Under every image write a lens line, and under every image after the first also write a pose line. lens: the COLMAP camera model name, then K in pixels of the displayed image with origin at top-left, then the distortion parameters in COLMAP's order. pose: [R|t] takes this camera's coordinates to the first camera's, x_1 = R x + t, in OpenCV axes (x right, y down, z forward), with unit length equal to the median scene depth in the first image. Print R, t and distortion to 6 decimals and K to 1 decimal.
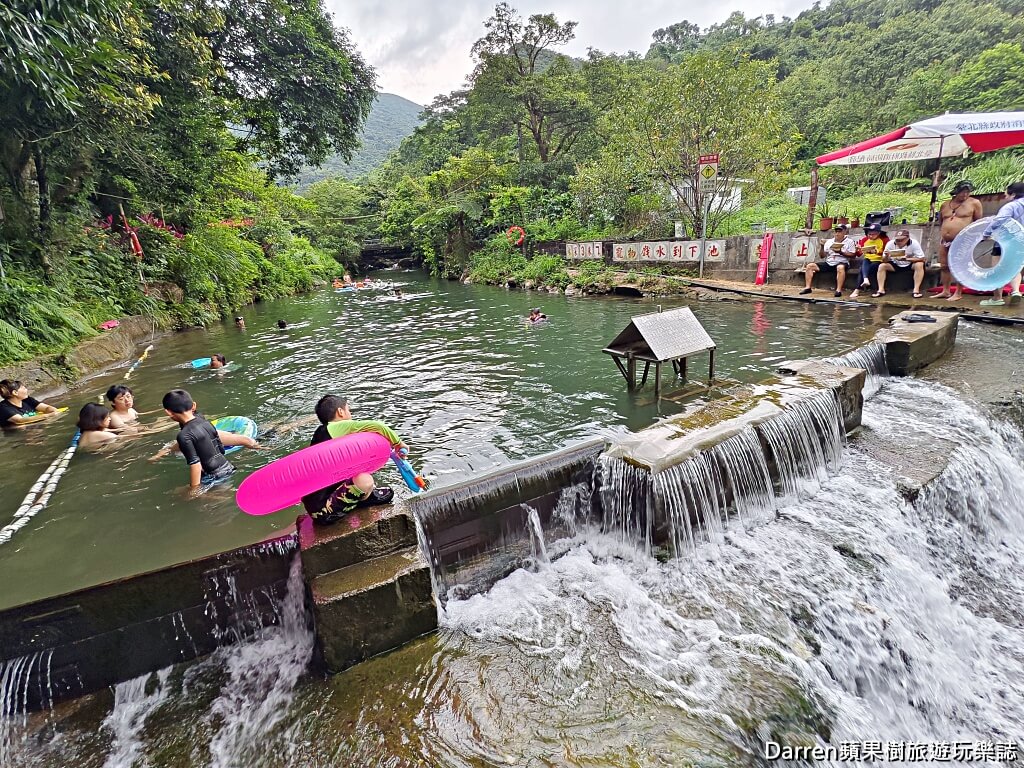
lens RADIAL K [[483.2, 0, 515.0], [0, 483.2, 390.0], [0, 0, 1]] dist [0.000385, -0.001547]
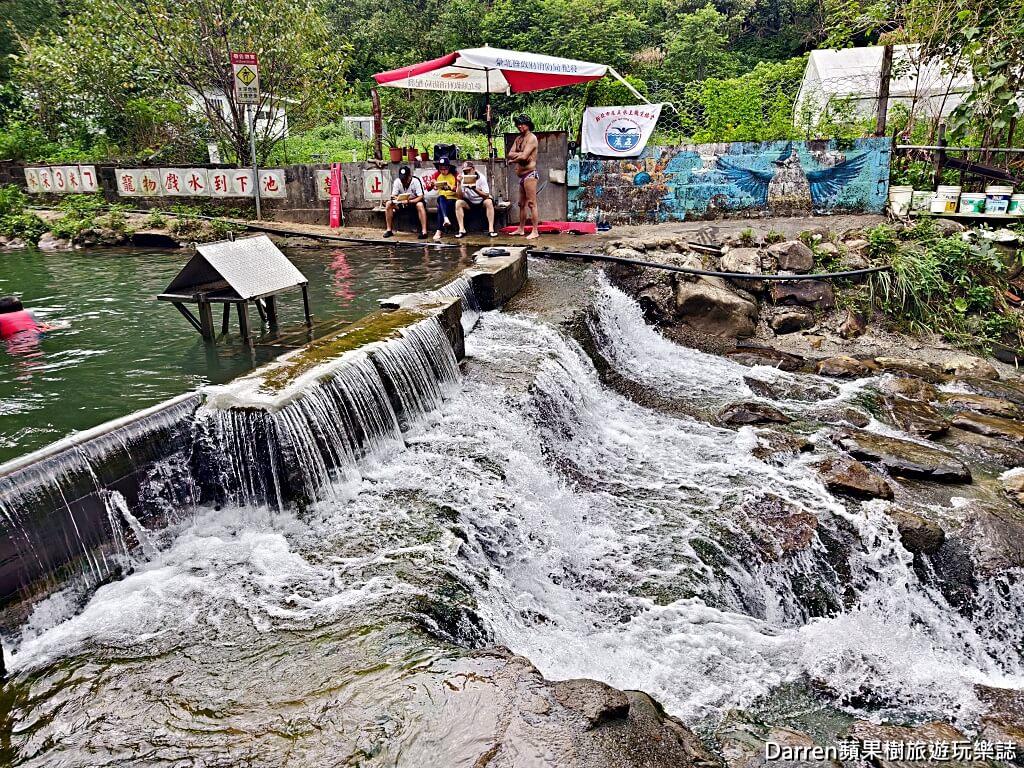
lens RADIAL K [[711.4, 0, 505.7], [0, 711.4, 384.7], [0, 0, 1]] dist [0.025636, -0.030659]
pose [[0.764237, -0.137436, 0.630121, -0.039836], [0.154076, 0.987647, 0.028546, 0.035272], [-0.626260, 0.075271, 0.775972, -0.046593]]
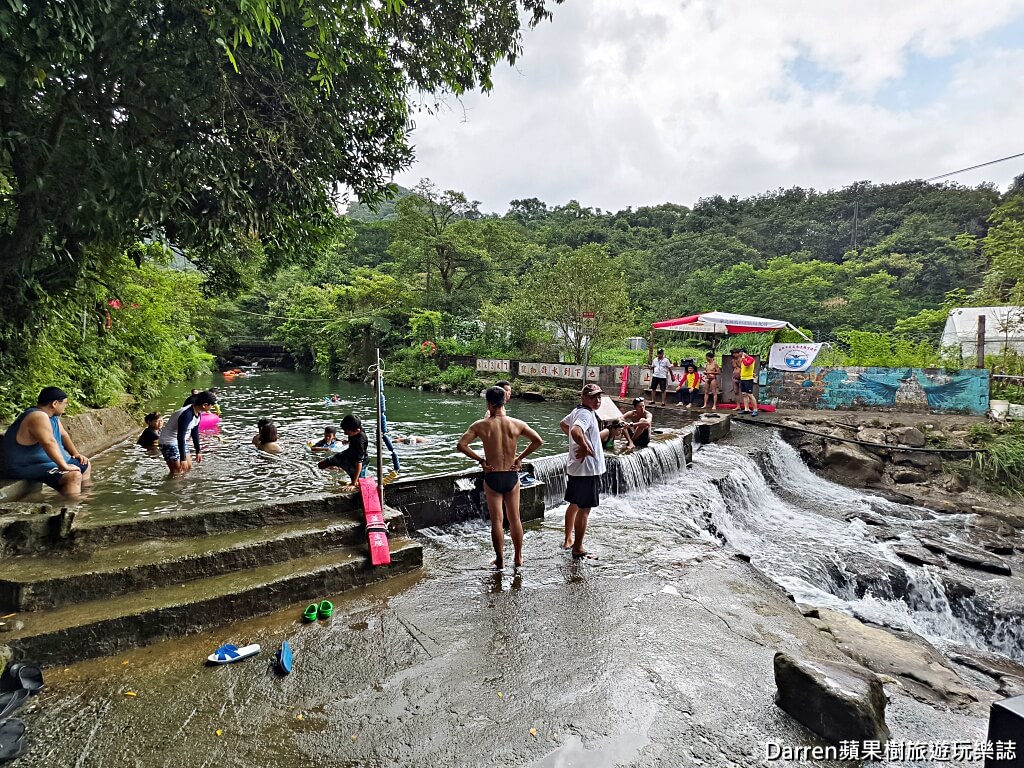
lens RADIAL K [[483.2, 0, 515.0], [0, 483.2, 390.0], [0, 0, 1]] dist [0.000385, -0.001547]
pose [[0.952503, 0.081522, 0.293416, -0.199347], [-0.010266, 0.971551, -0.236607, 0.092620], [-0.304357, 0.222357, 0.926242, -0.231327]]
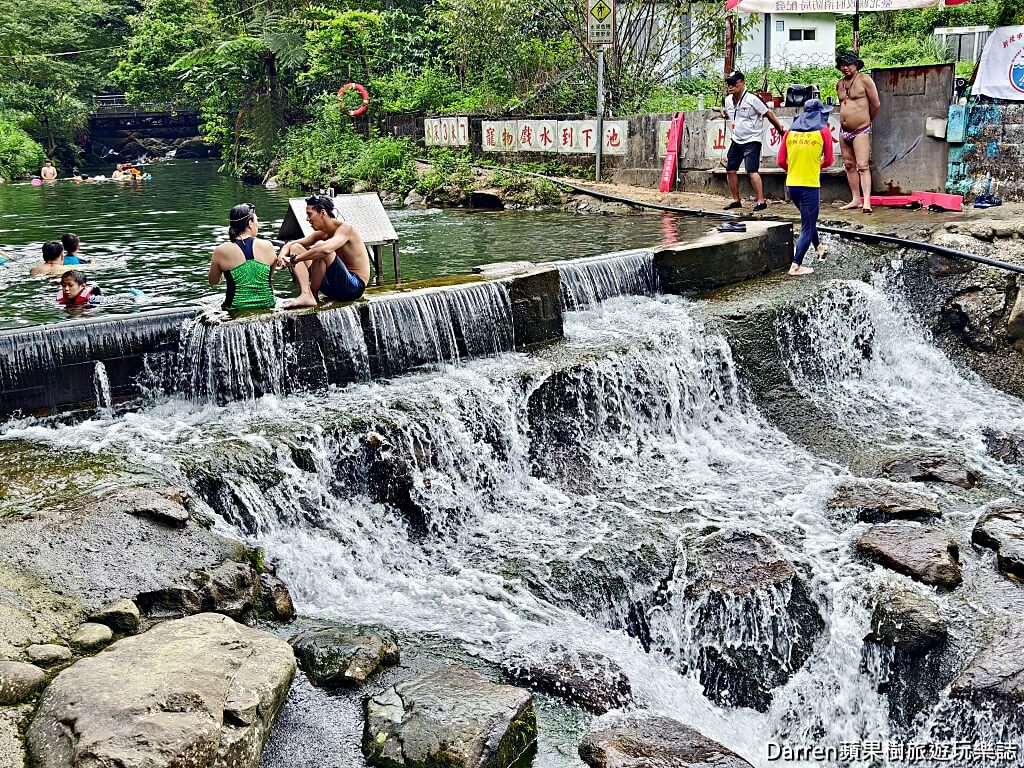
lens RADIAL K [[1122.8, 0, 507.1], [0, 1122.8, 379.5], [0, 0, 1]] dist [0.148563, -0.386609]
pose [[0.998862, 0.029633, 0.037371, 0.194332], [-0.027048, 0.997327, -0.067878, 0.101958], [-0.039282, 0.066790, 0.996994, -0.345894]]
